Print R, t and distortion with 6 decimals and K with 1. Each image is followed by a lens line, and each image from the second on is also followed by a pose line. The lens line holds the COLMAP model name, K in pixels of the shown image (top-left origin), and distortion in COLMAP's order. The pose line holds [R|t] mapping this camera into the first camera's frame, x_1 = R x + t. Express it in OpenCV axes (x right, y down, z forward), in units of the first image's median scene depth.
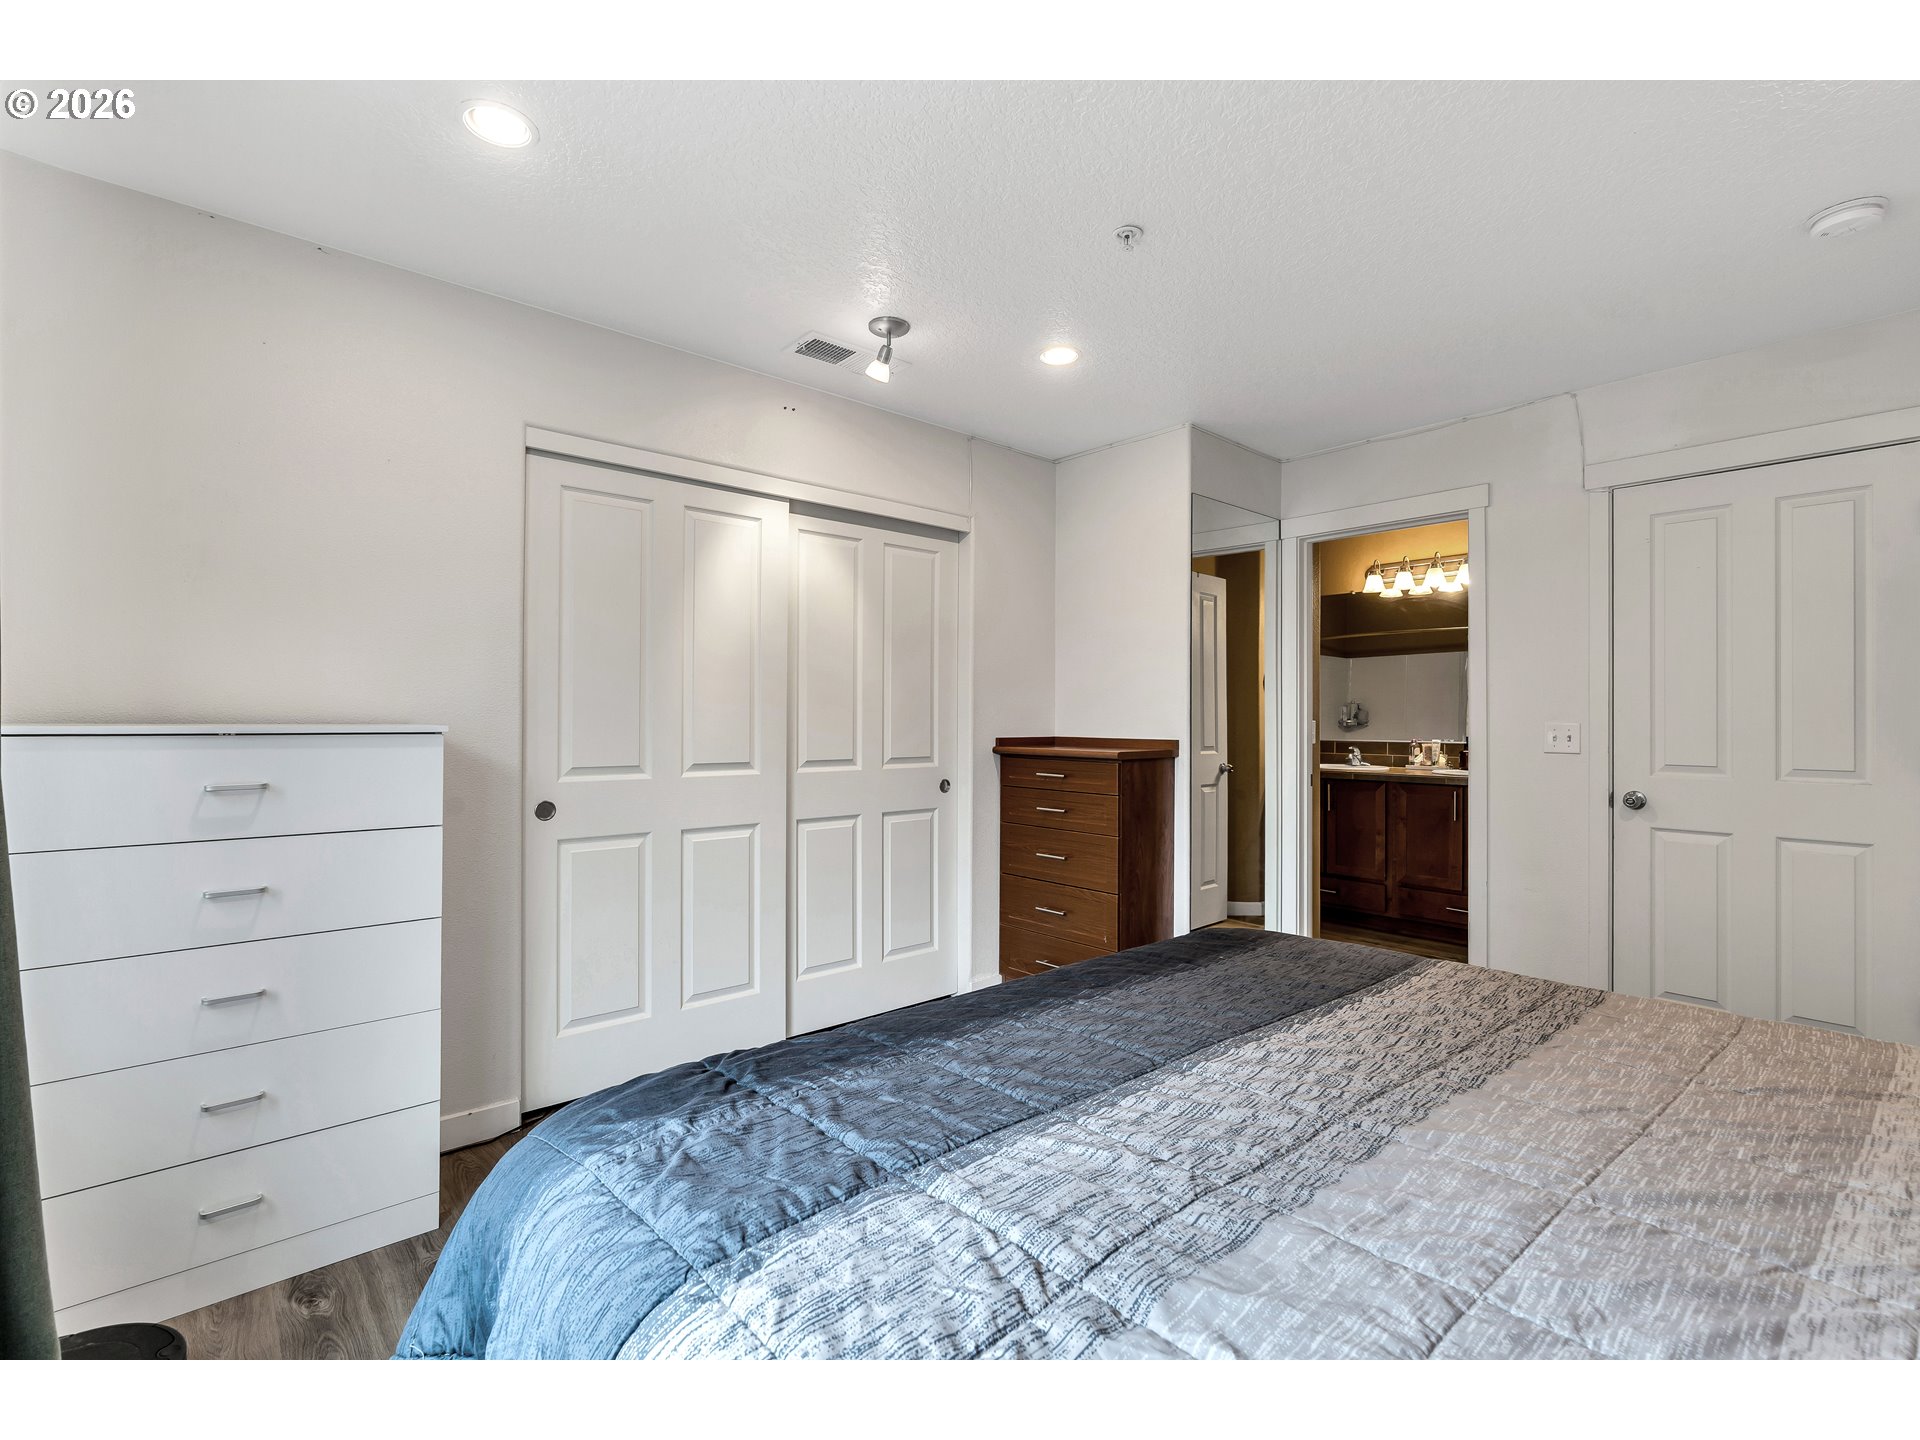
lens RADIAL K [[869.0, 0, 965.0], [0, 869.0, 716.5], [0, 0, 1]] dist [-0.013328, 0.000986]
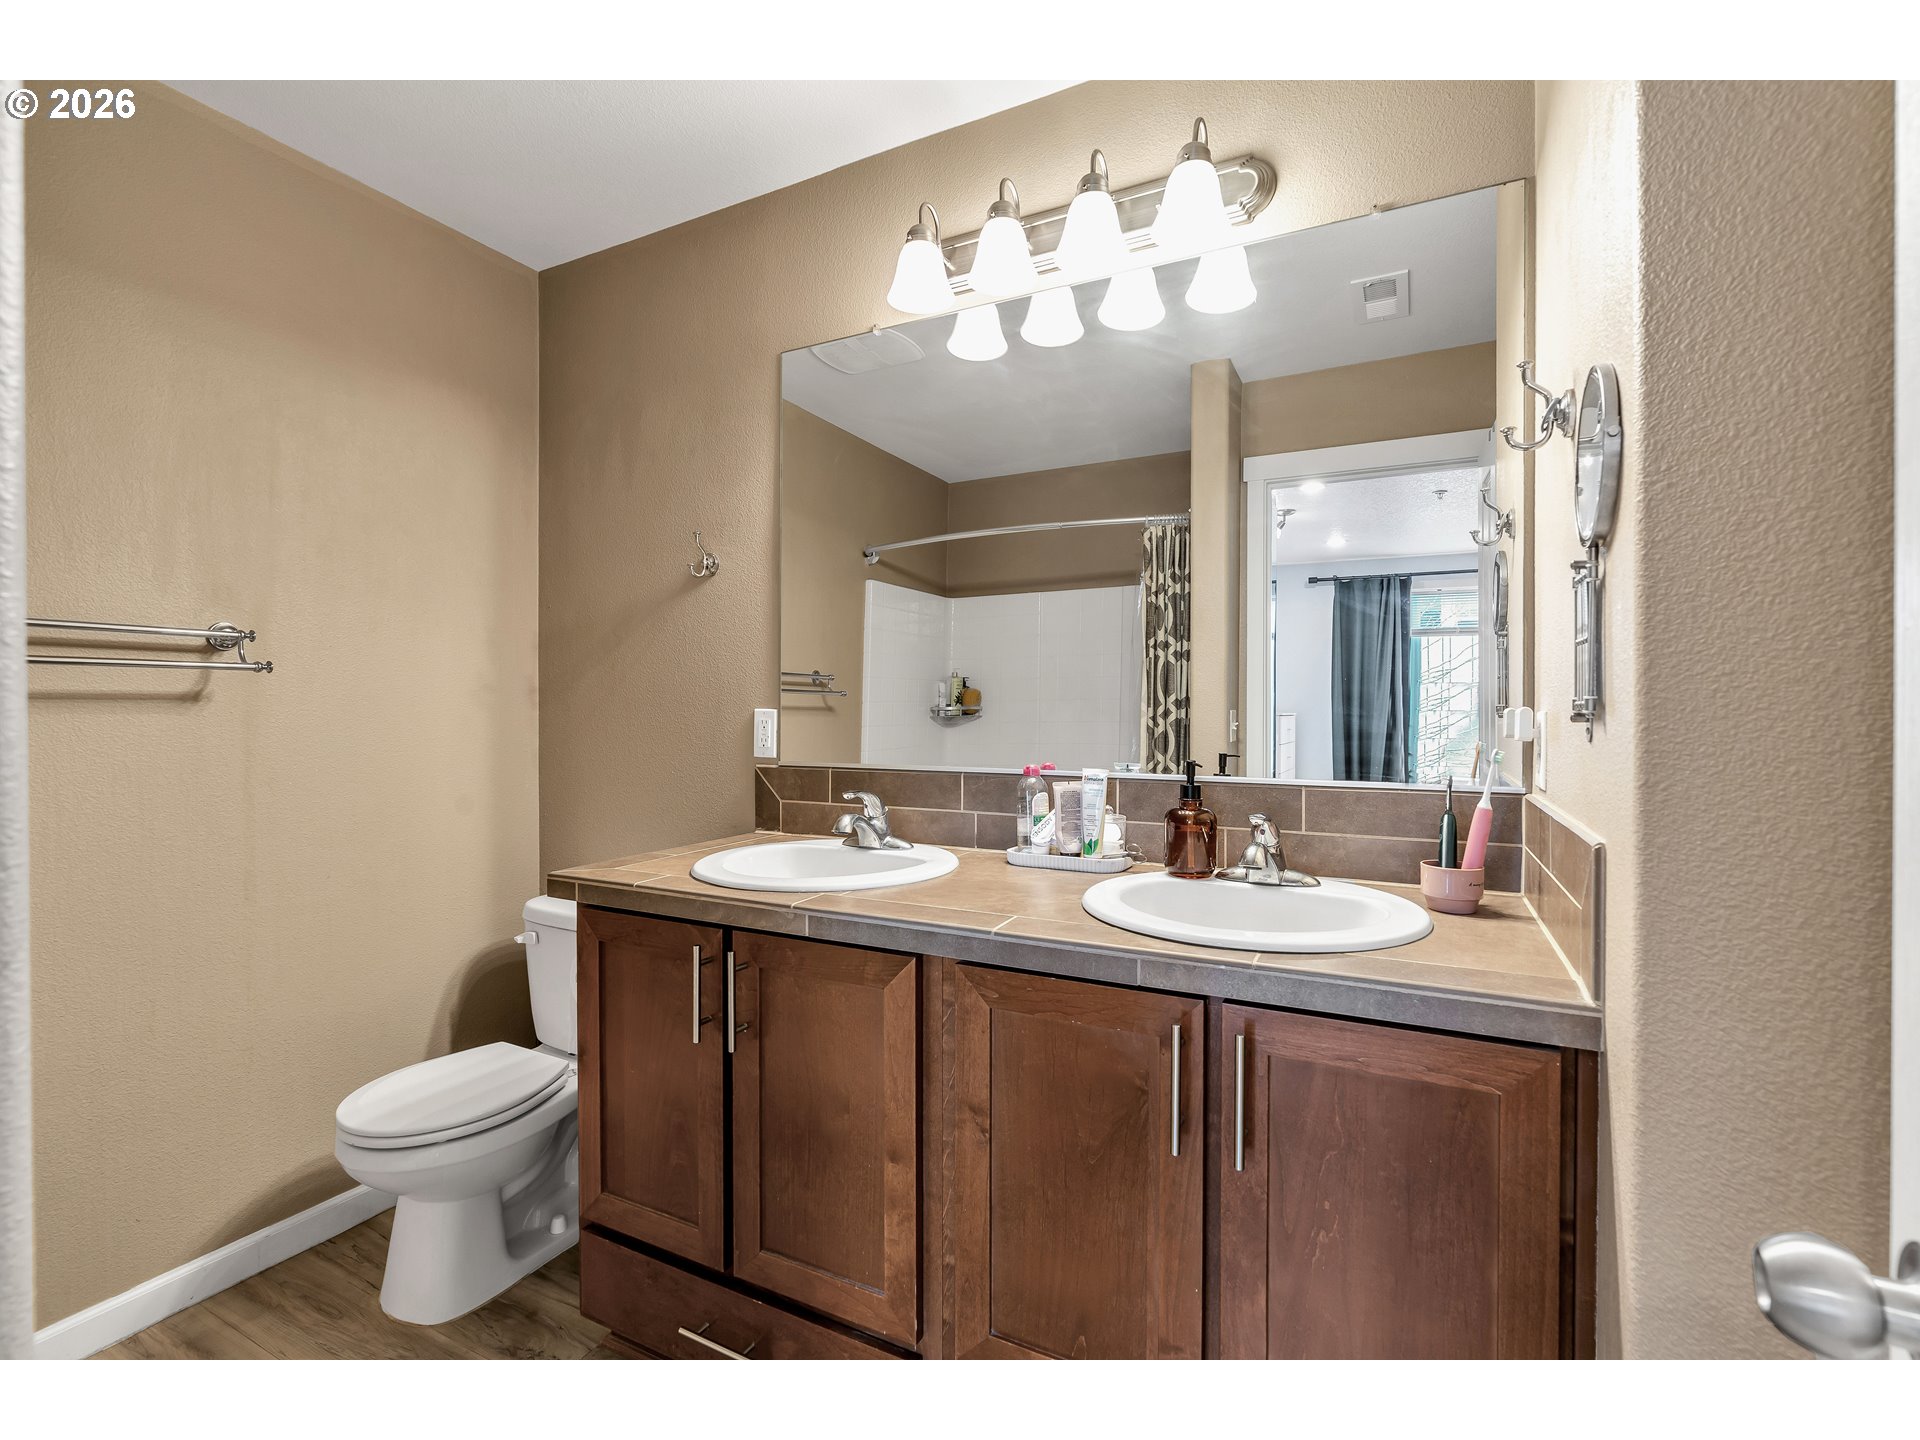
lens RADIAL K [[869.0, 0, 956.7], [0, 869.0, 715.2], [0, 0, 1]] dist [-0.013328, 0.000986]
pose [[0.937176, -0.003235, 0.348841, 0.389051], [-0.001736, 0.999901, 0.013937, 0.002775], [-0.348851, -0.013666, 0.937078, 0.724832]]
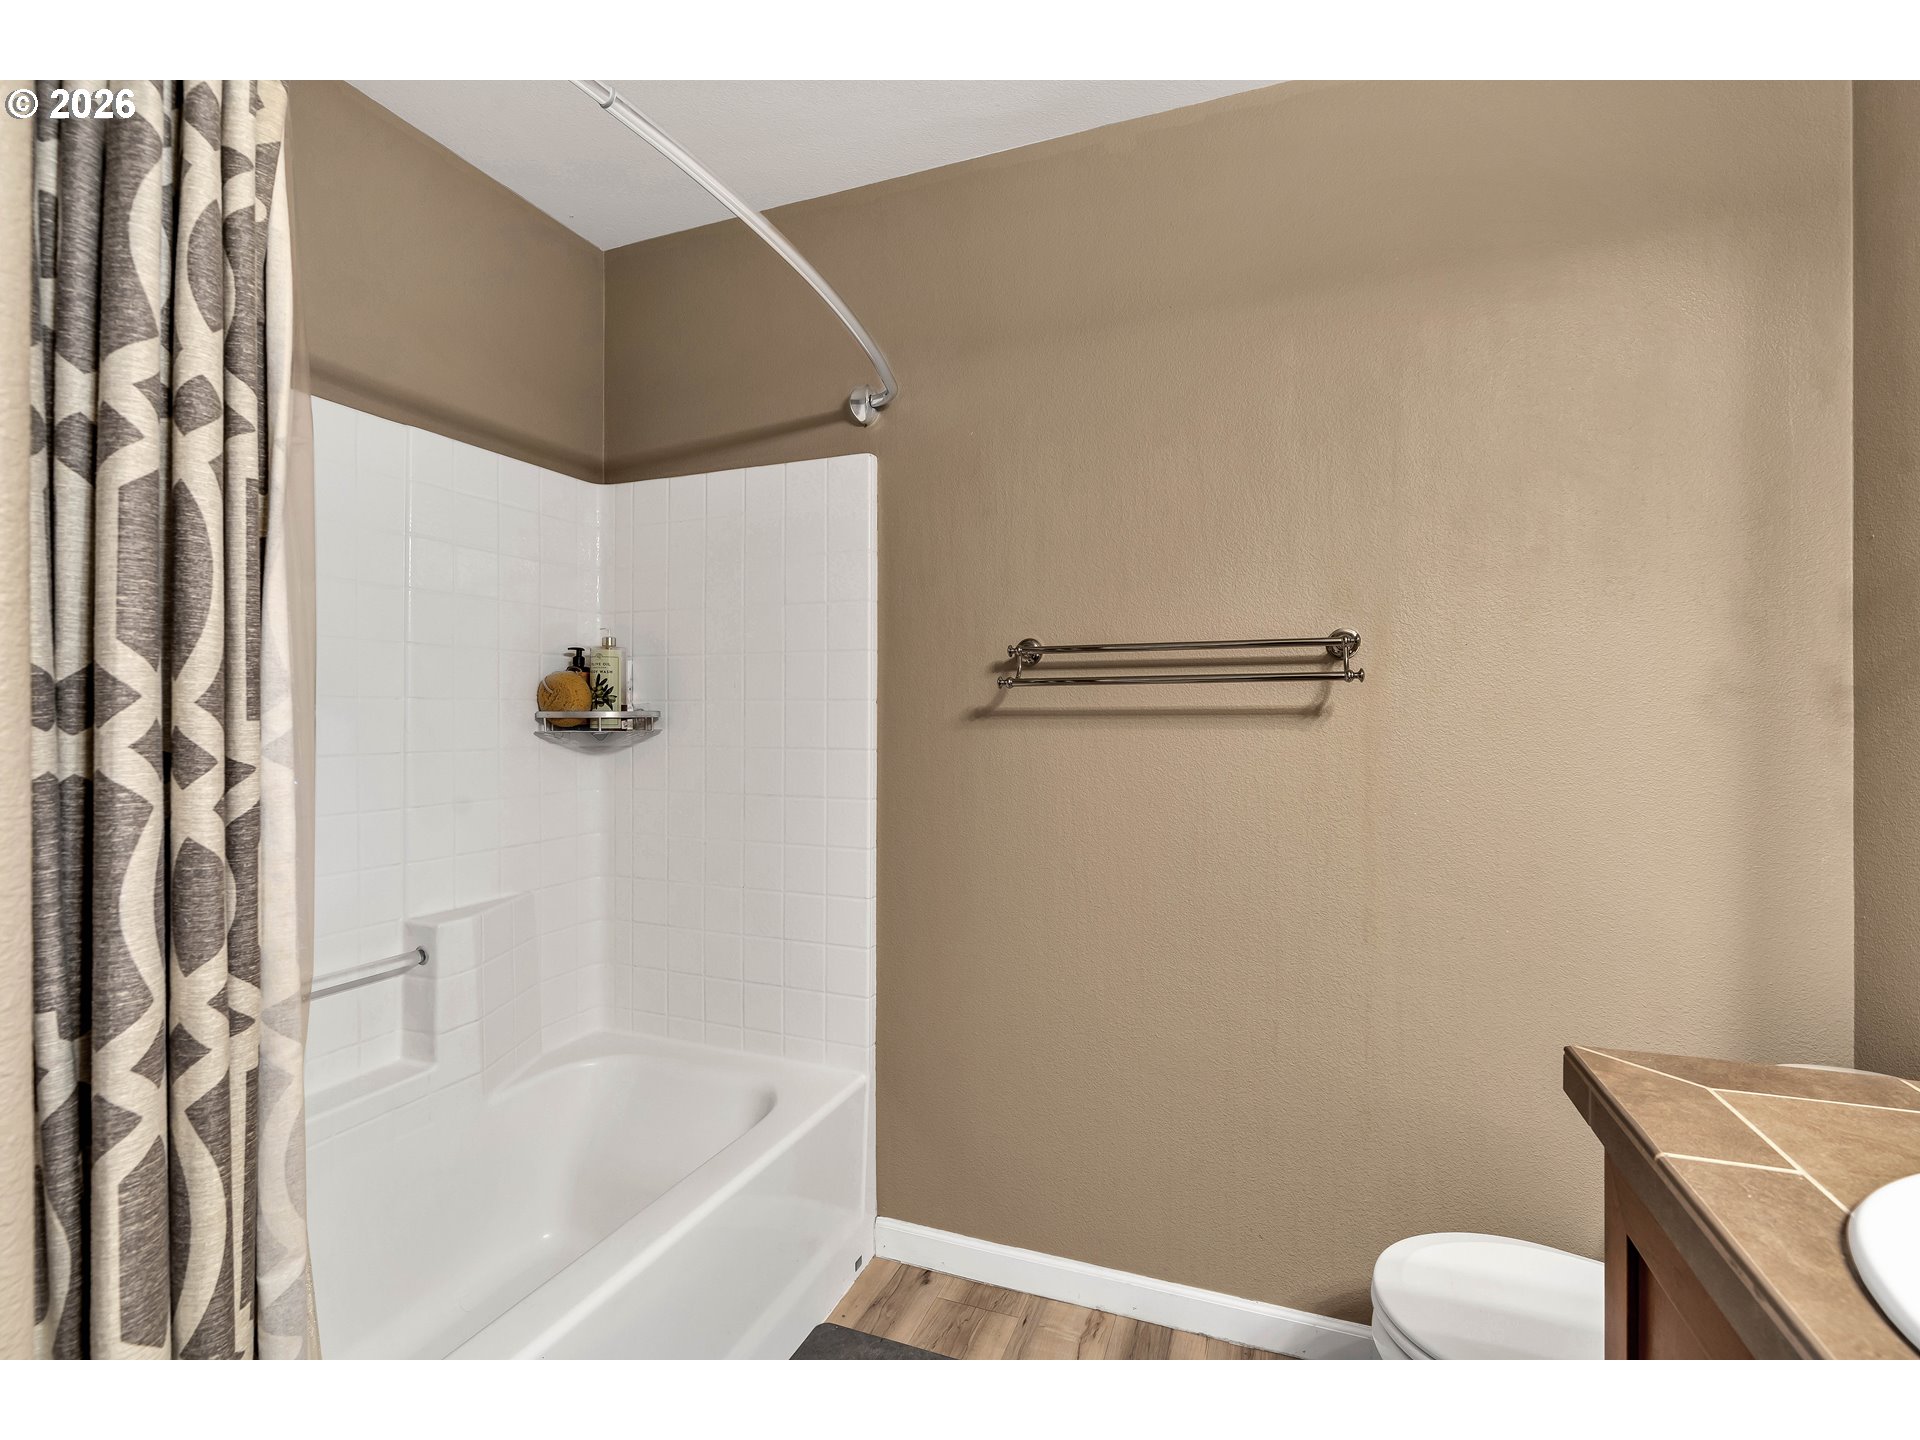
lens RADIAL K [[869.0, 0, 958.3], [0, 869.0, 718.0], [0, 0, 1]] dist [-0.013328, 0.000986]
pose [[0.441491, -0.004146, -0.897256, 0.506136], [0.007025, 0.999975, -0.001164, 0.002781], [0.897238, -0.005789, 0.441509, 1.019532]]
